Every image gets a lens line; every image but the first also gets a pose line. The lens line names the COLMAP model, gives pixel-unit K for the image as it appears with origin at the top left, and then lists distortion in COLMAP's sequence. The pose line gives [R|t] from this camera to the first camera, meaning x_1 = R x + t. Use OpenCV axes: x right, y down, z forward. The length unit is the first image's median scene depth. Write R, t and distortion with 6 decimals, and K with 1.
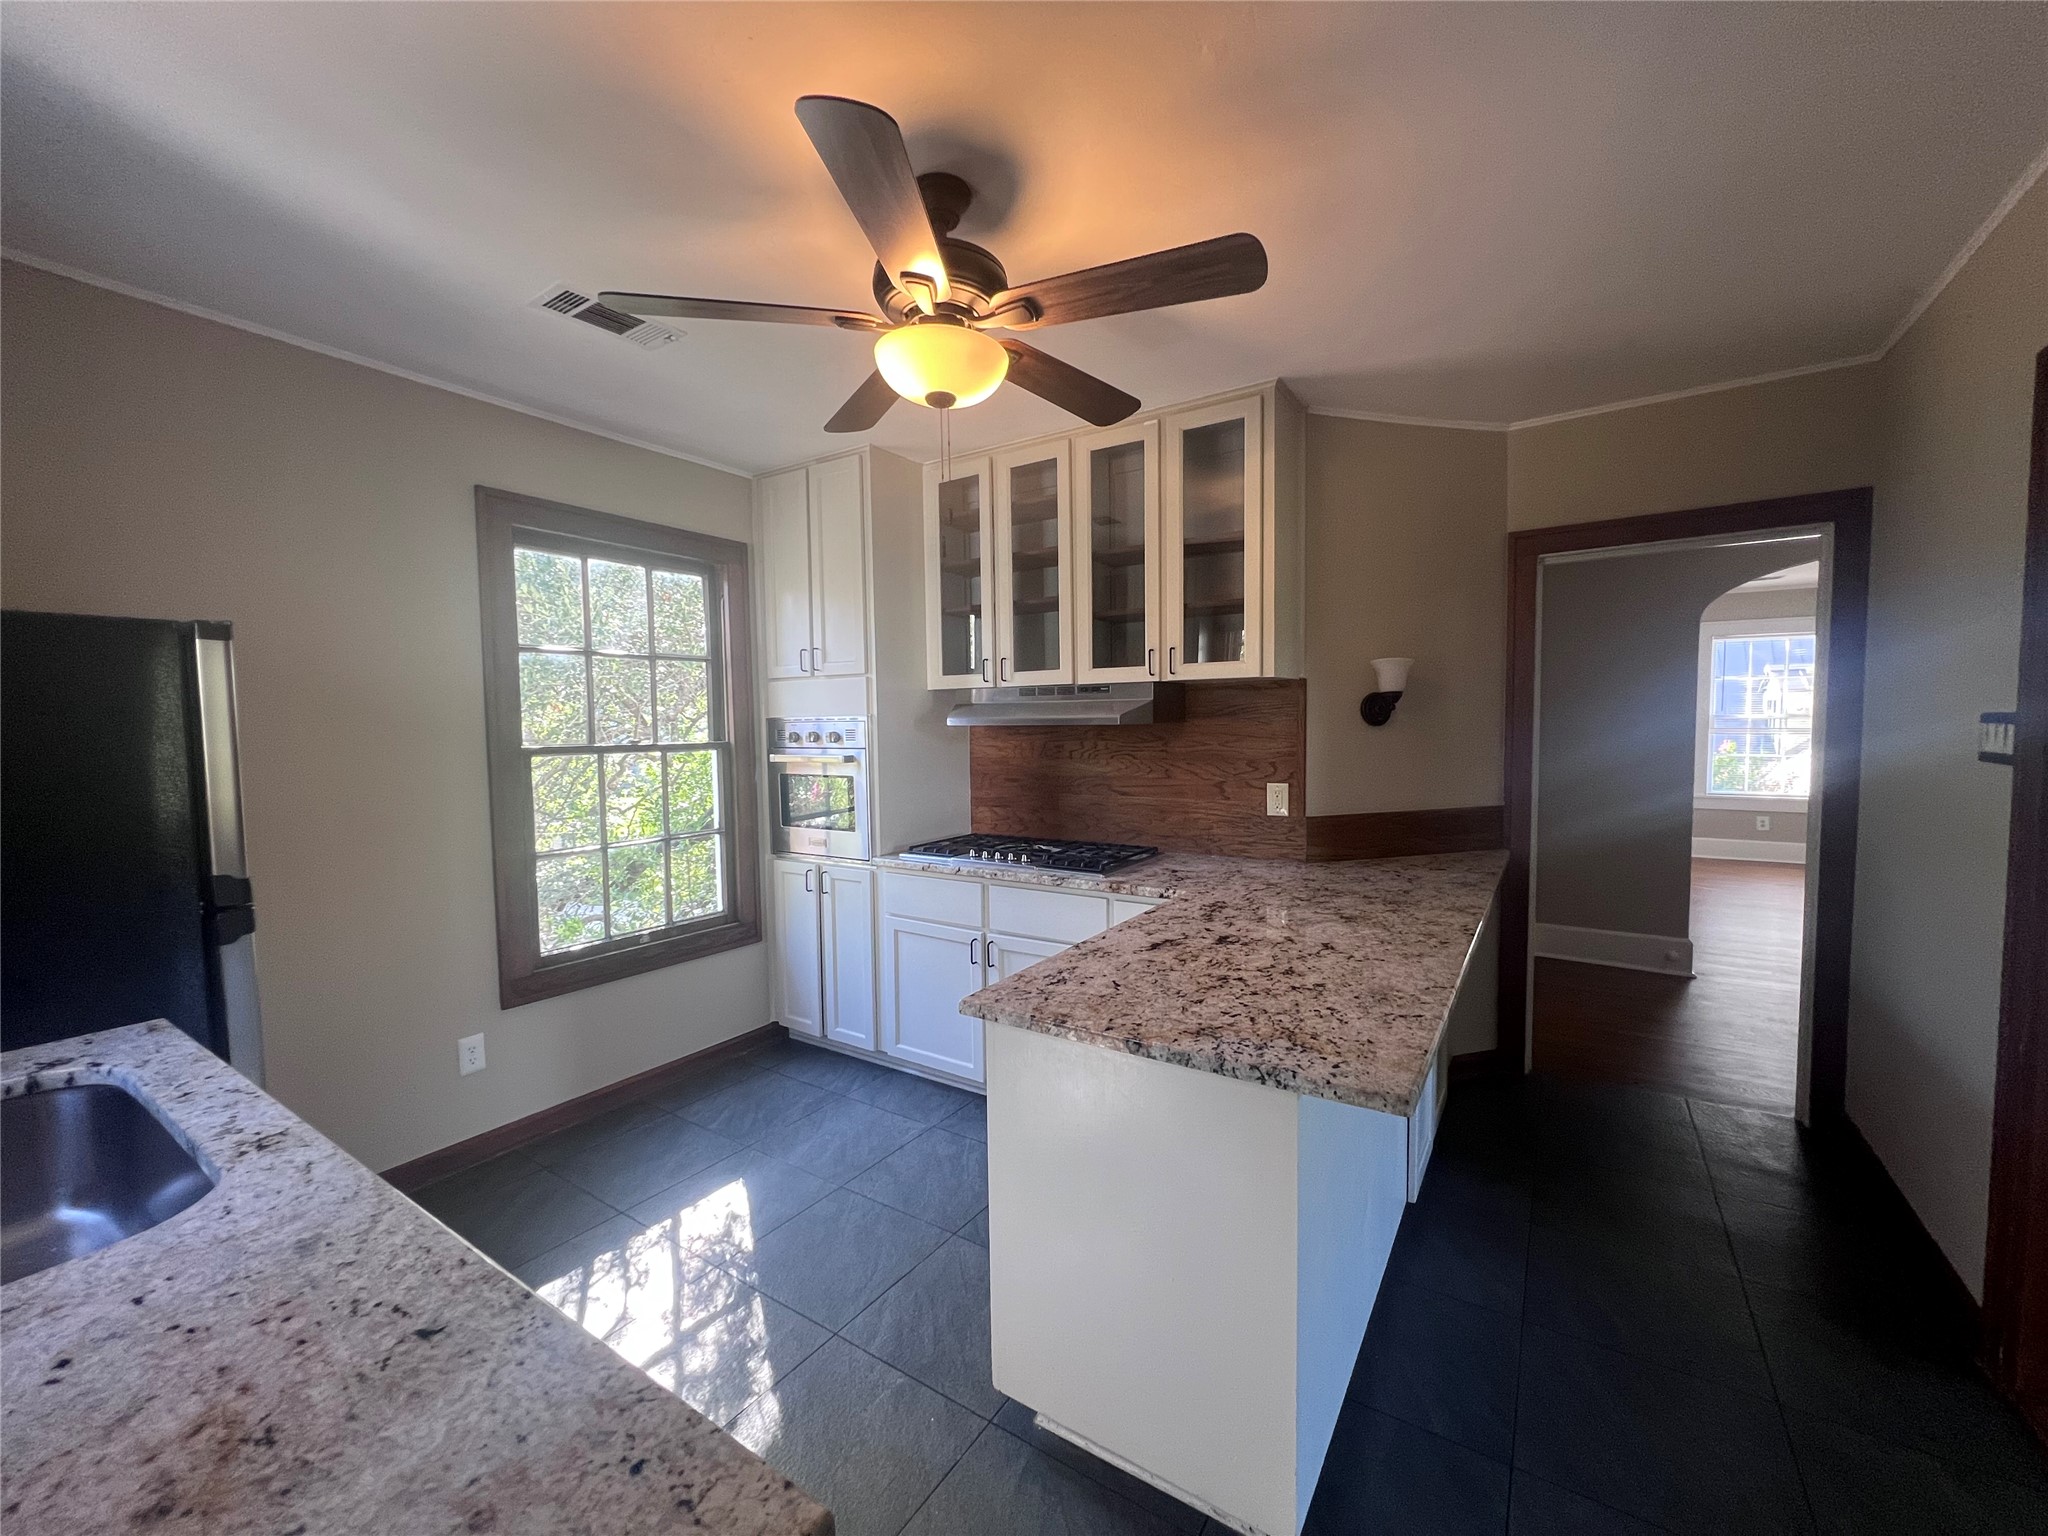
lens RADIAL K [[818.8, 0, 1023.2], [0, 818.8, 767.2], [0, 0, 1]] dist [-0.003228, -0.000607]
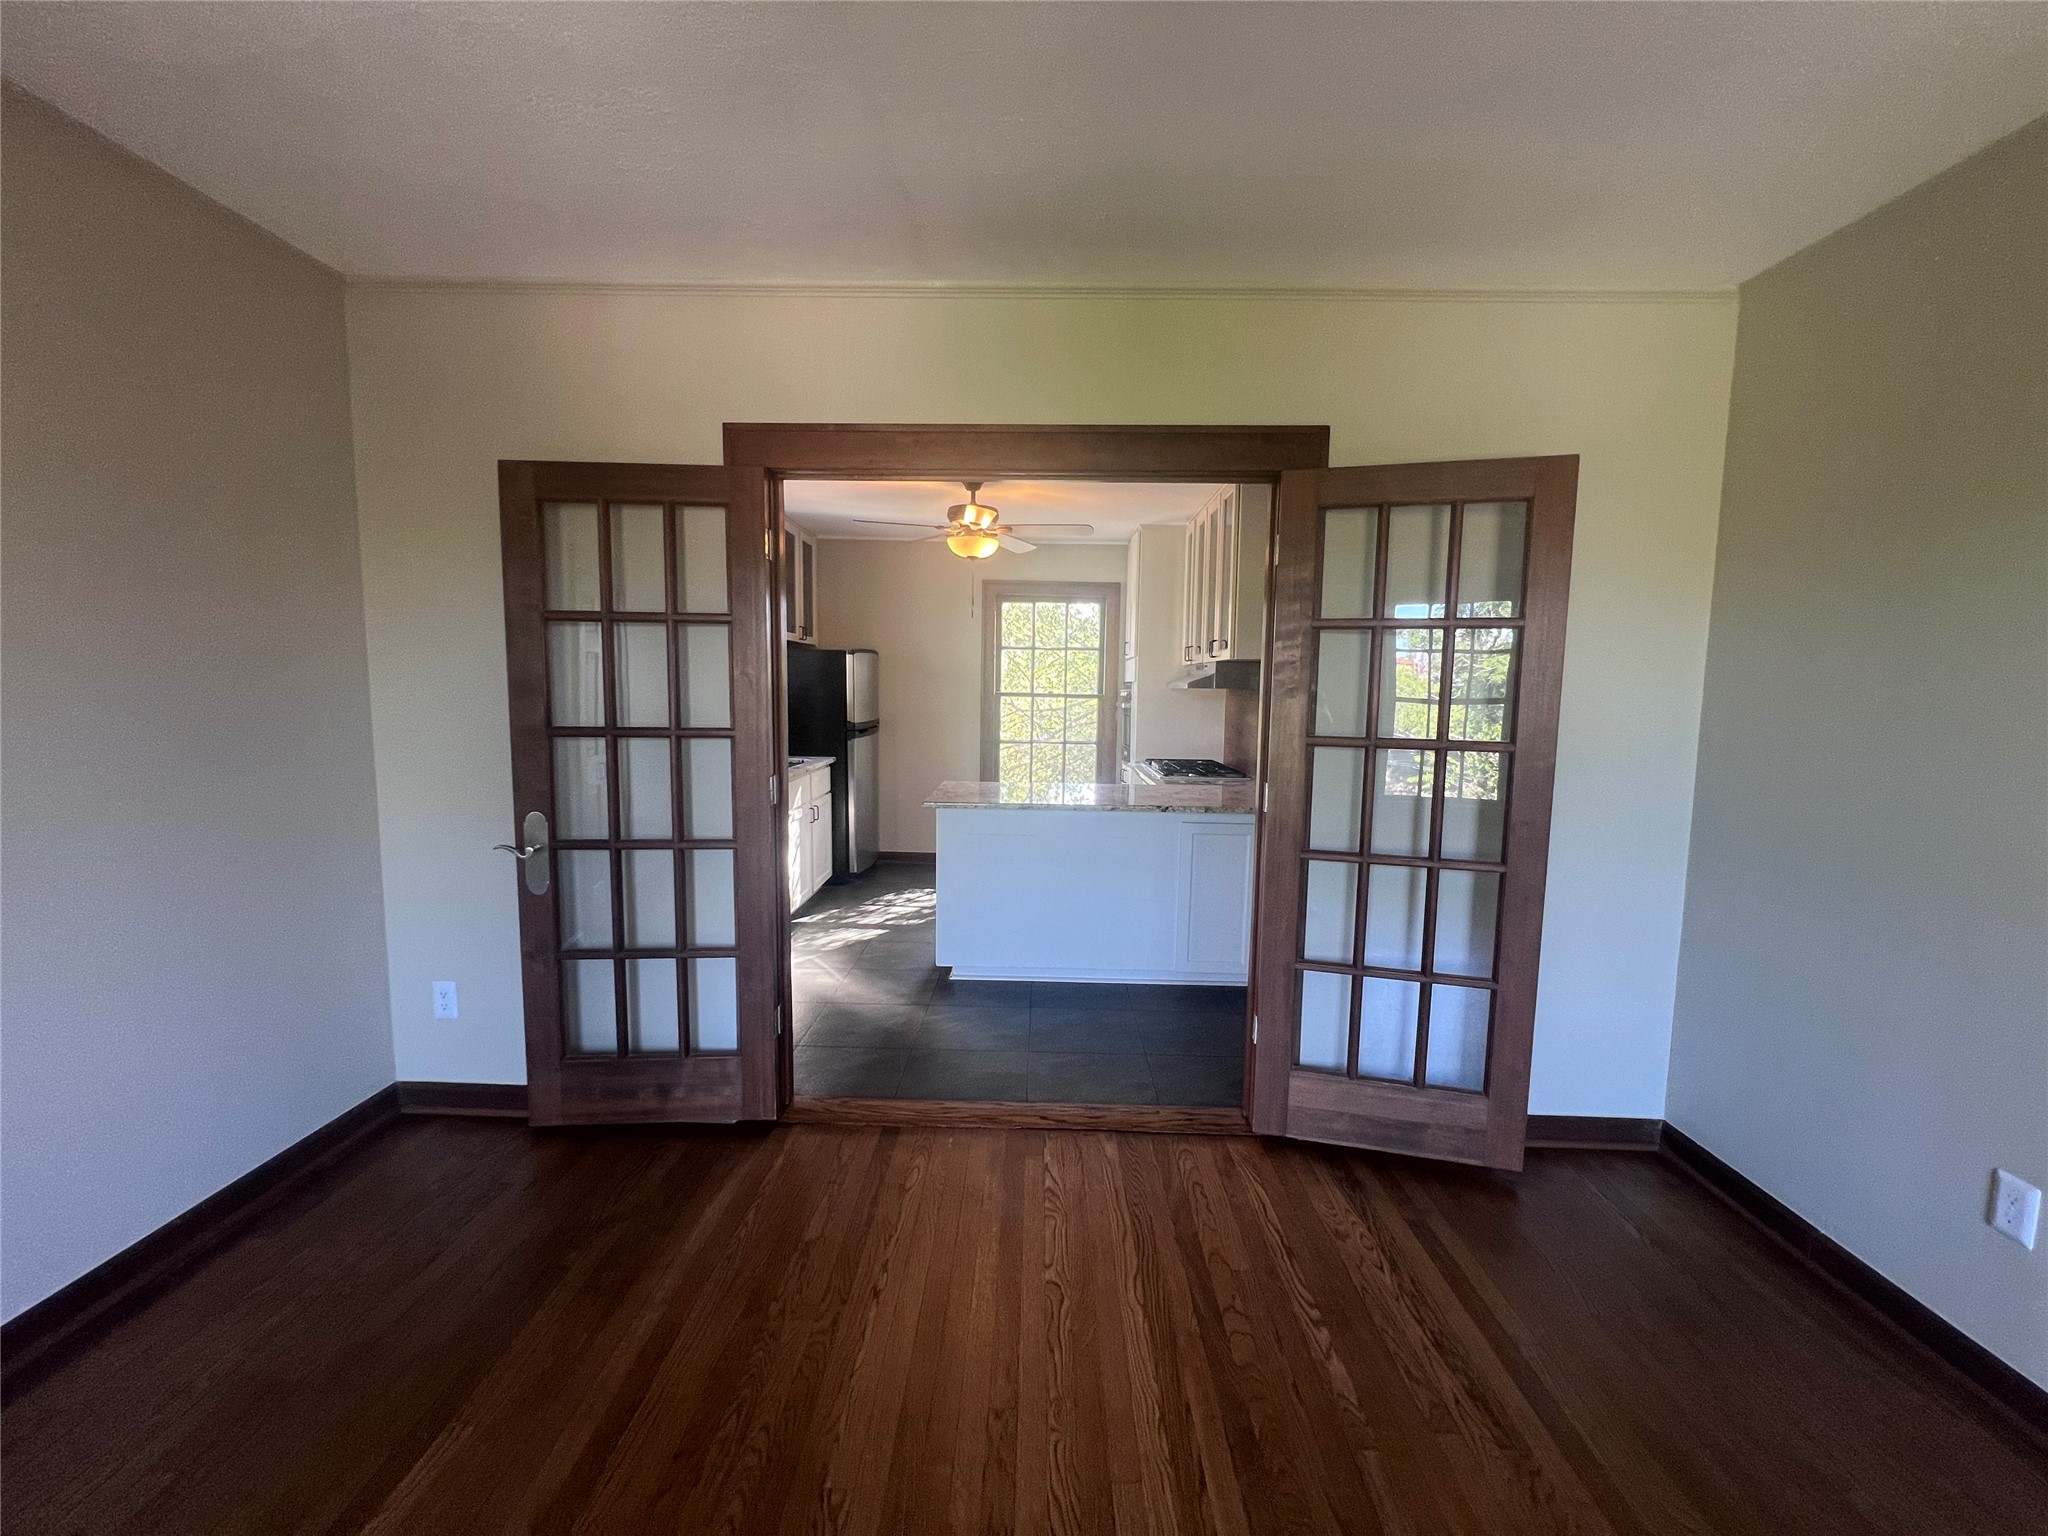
lens RADIAL K [[818.8, 0, 1014.4], [0, 818.8, 761.9], [0, 0, 1]] dist [-0.003228, -0.000607]
pose [[0.525645, 0.100356, -0.844764, 1.325012], [-0.071030, 0.994727, 0.073974, -0.002615], [0.847733, 0.021120, 0.530002, -0.154316]]
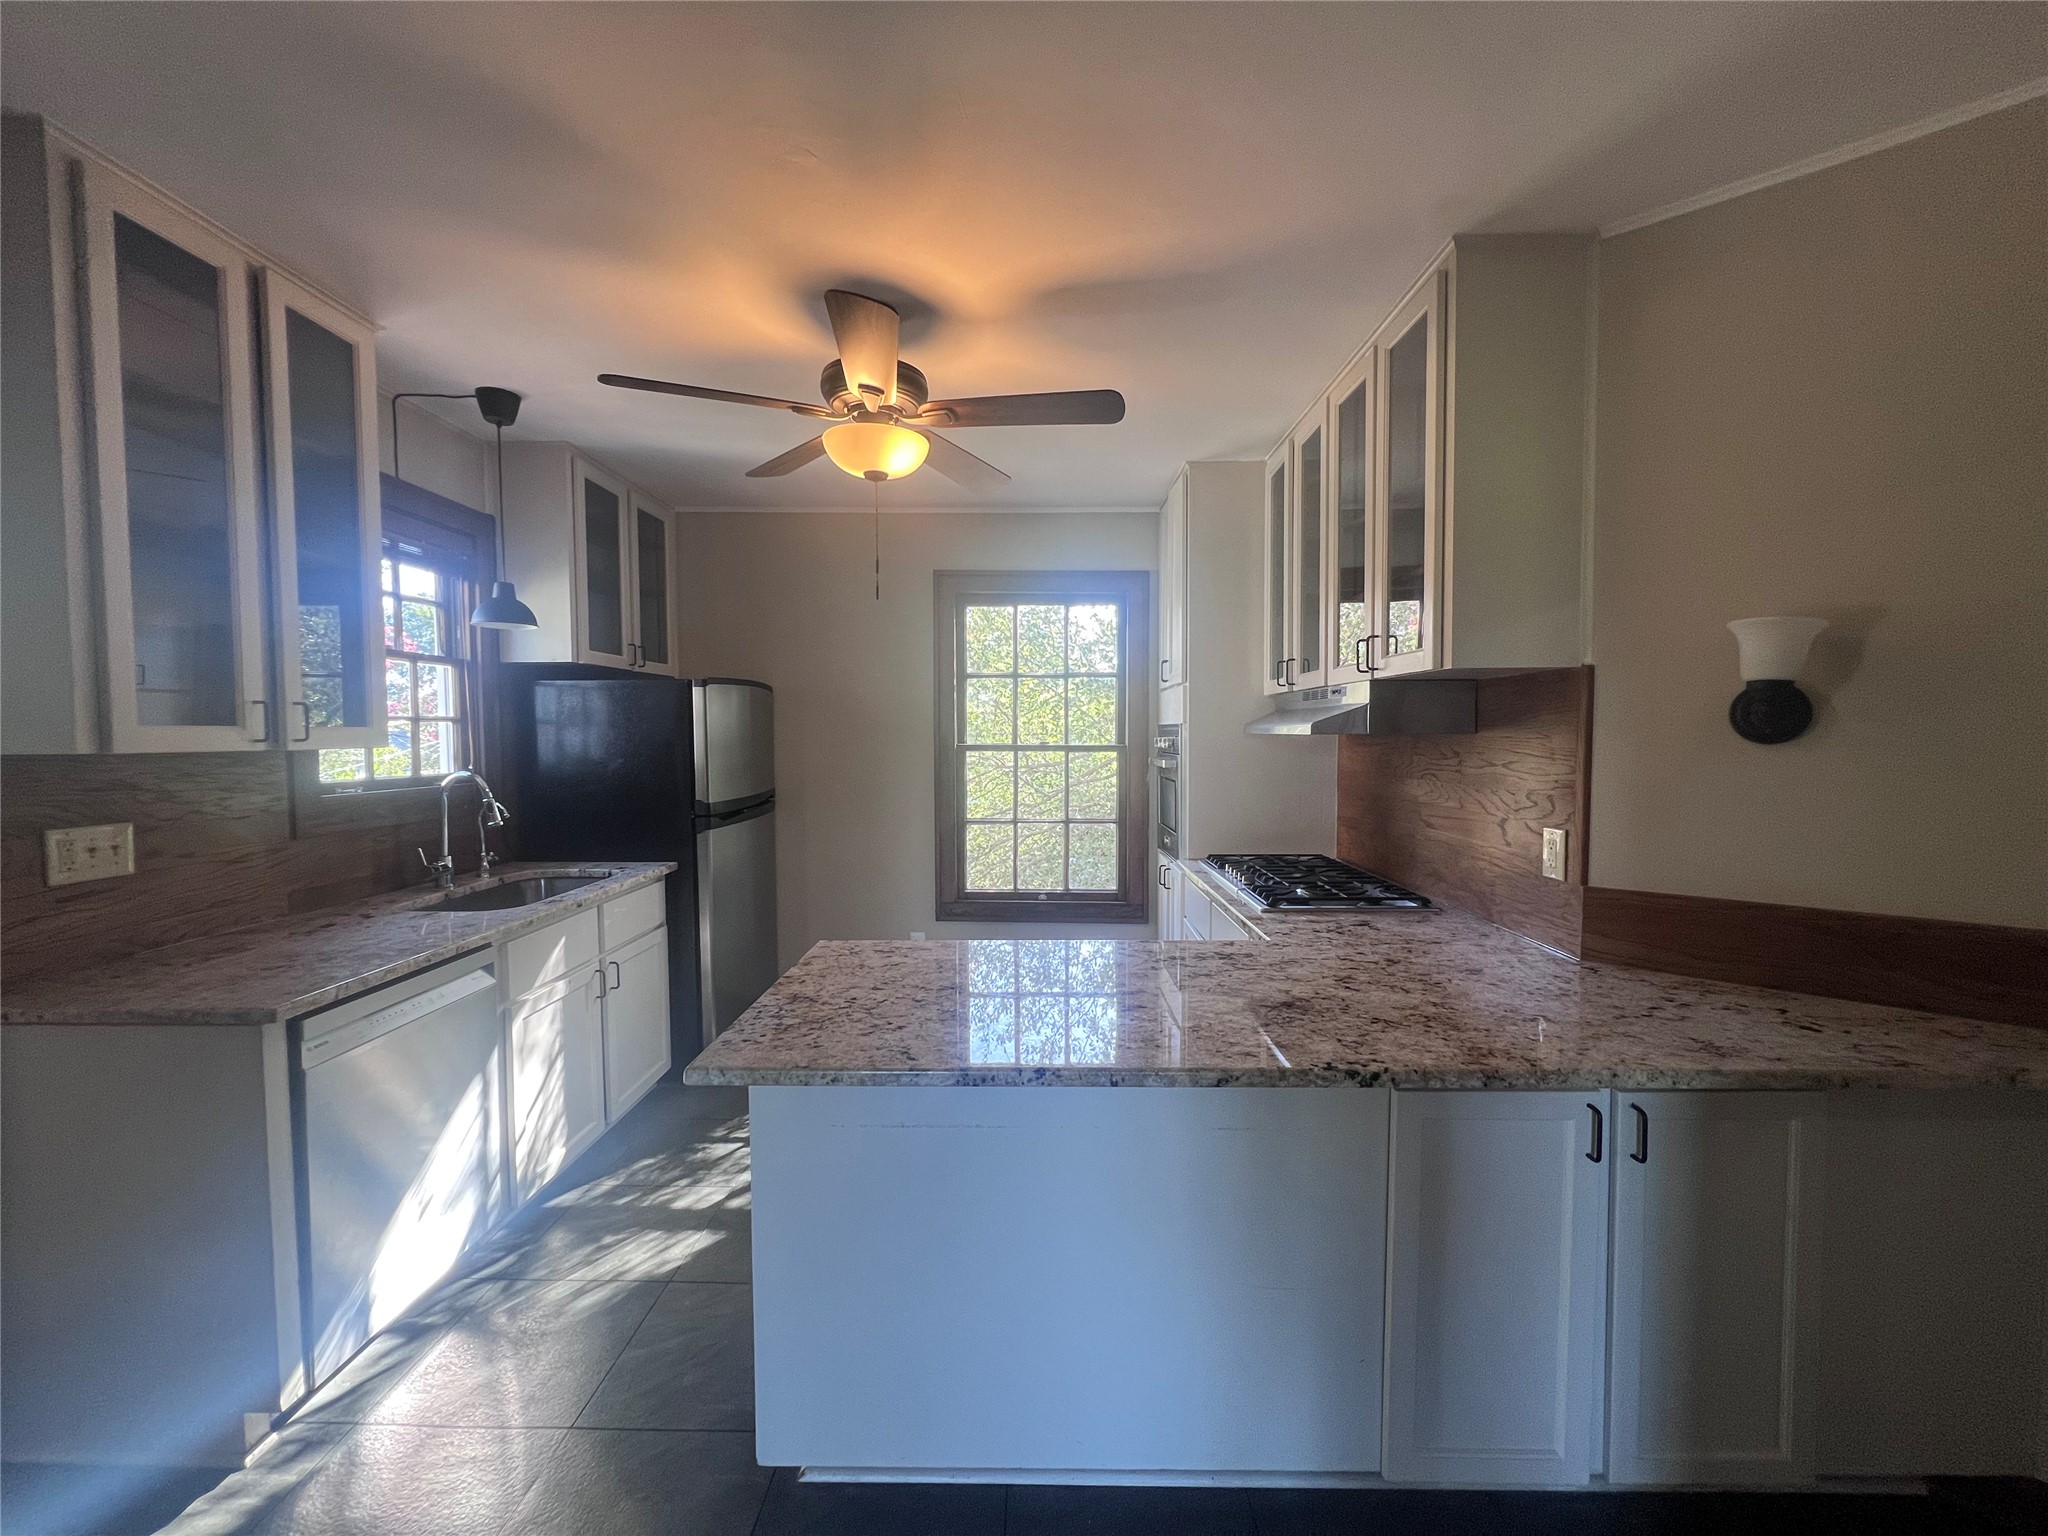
lens RADIAL K [[818.8, 0, 1023.7], [0, 818.8, 761.3], [0, 0, 1]] dist [-0.003228, -0.000607]
pose [[0.539409, 0.041194, -0.841035, 0.657797], [-0.051860, 0.998532, 0.015647, -0.022386], [0.840445, 0.035177, 0.540754, 0.306190]]
